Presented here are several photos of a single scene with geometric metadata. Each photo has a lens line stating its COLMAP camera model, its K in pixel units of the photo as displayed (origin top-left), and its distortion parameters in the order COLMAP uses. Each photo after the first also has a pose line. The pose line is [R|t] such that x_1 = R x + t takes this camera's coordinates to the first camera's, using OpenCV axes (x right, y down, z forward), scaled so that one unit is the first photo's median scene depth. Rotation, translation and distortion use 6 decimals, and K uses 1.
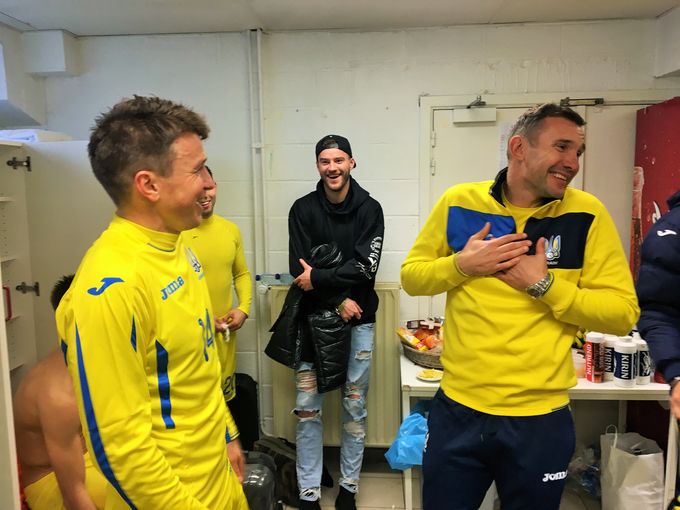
lens RADIAL K [[574.9, 0, 340.2], [0, 574.9, 255.5], [0, 0, 1]] dist [0.055052, -0.047403]
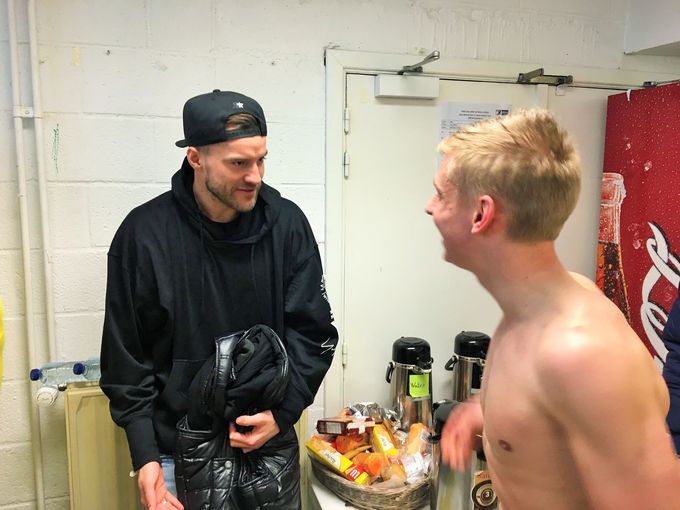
lens RADIAL K [[574.9, 0, 341.5], [0, 574.9, 253.6], [0, 0, 1]] dist [0.055052, -0.047403]
pose [[0.936338, -0.025318, 0.350187, -0.067173], [0.025159, 0.999671, 0.005006, -0.062056], [-0.350199, 0.004123, 0.936666, 0.426040]]
